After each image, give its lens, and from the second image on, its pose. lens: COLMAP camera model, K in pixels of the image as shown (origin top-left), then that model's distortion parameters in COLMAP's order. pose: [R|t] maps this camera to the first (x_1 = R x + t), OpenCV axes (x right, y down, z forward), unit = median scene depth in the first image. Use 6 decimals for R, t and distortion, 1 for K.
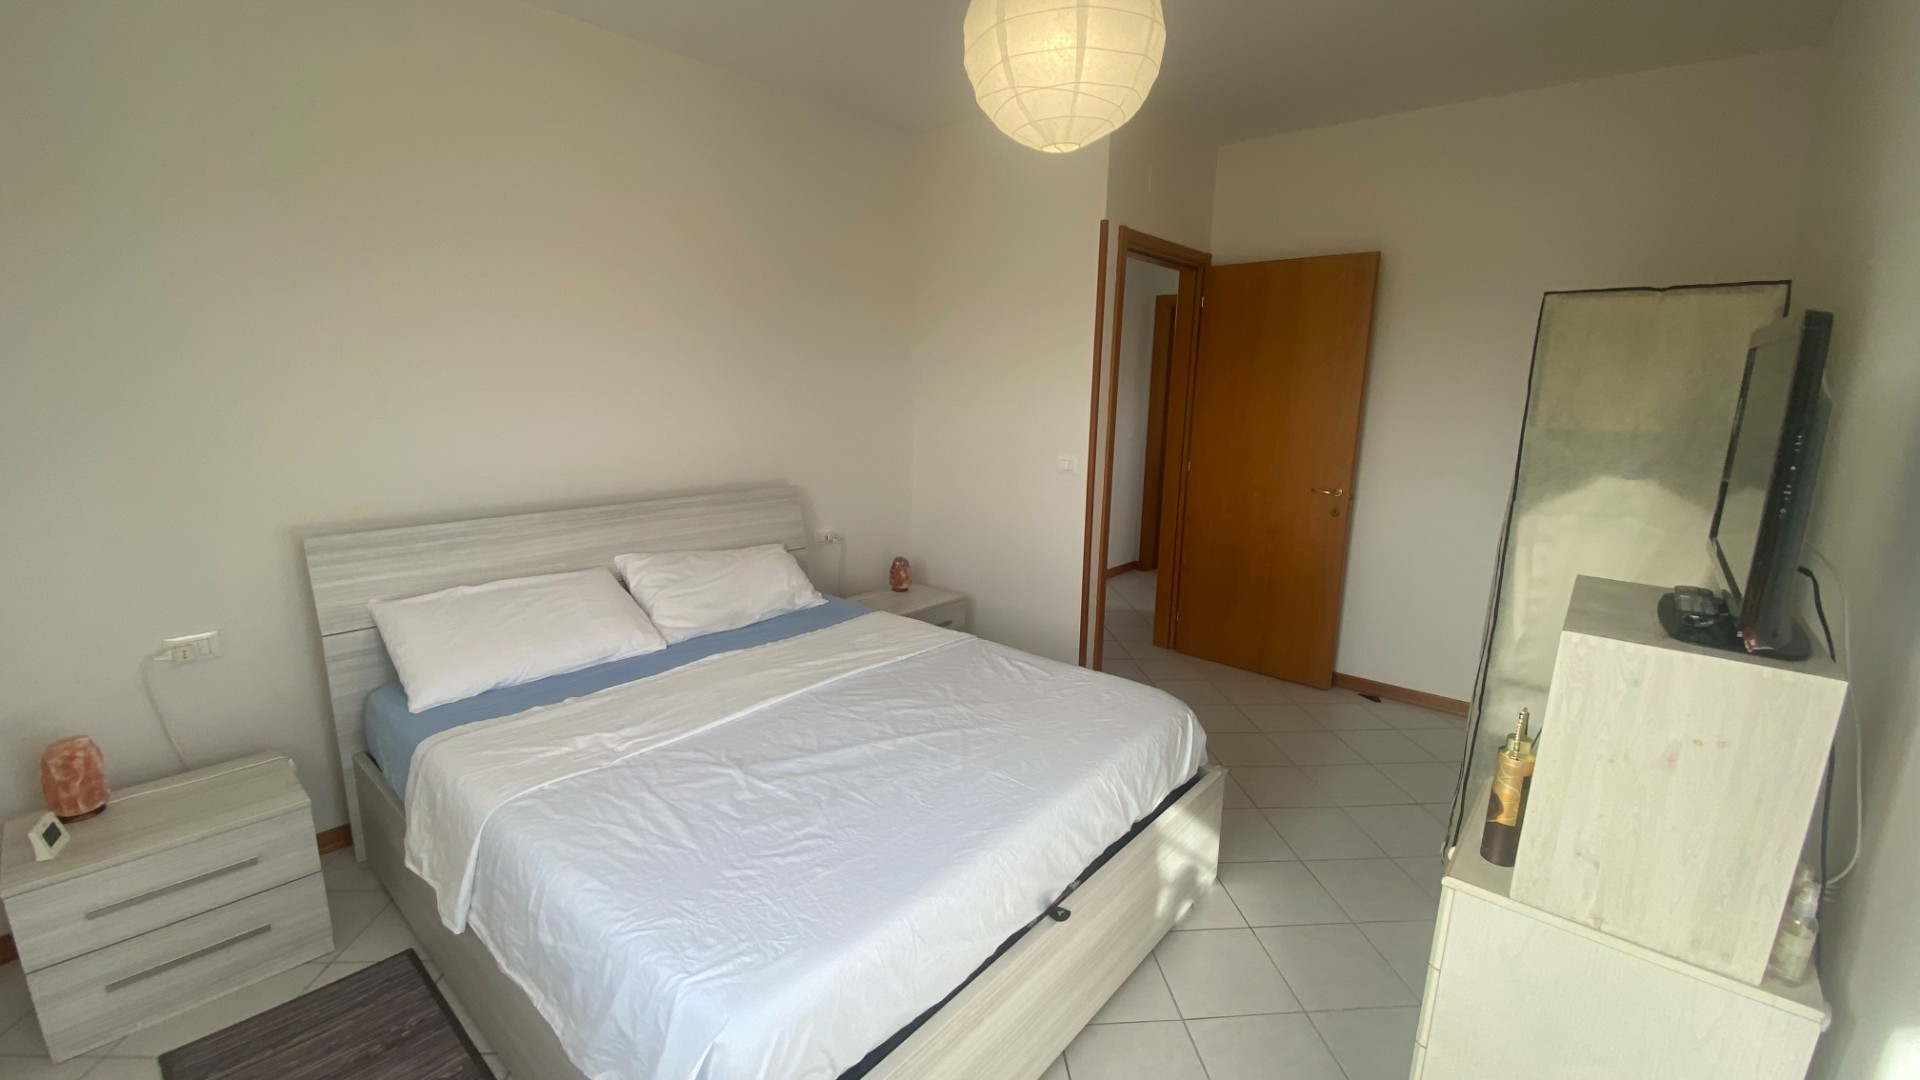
lens RADIAL K [[781.5, 0, 960.0], [0, 781.5, 540.0], [0, 0, 1]] dist [0.032219, -0.023817]
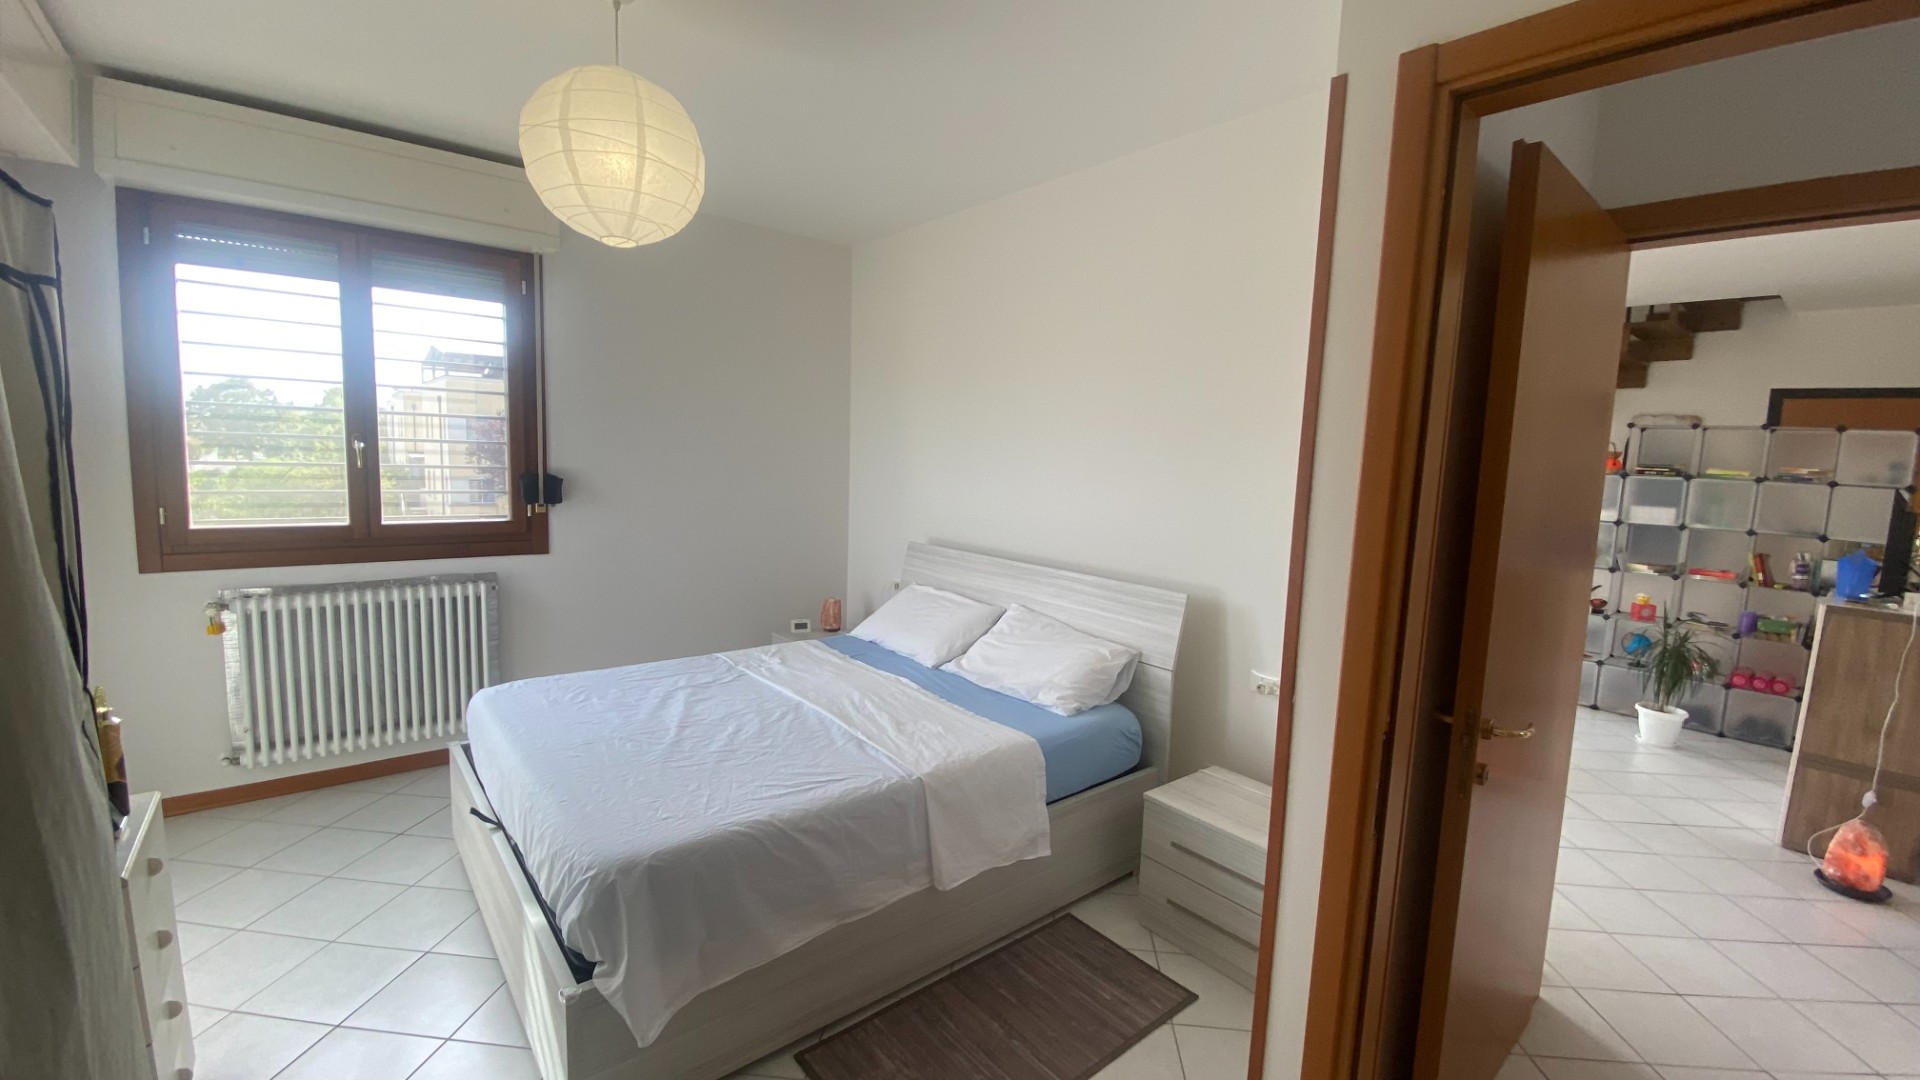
lens RADIAL K [[771.1, 0, 969.4], [0, 771.1, 535.6], [0, 0, 1]] dist [0.027152, -0.022101]
pose [[-0.162623, 0.084330, -0.983078, 0.946401], [-0.238700, 0.963383, 0.122127, -0.271225], [0.957380, 0.254521, -0.136538, 1.397238]]
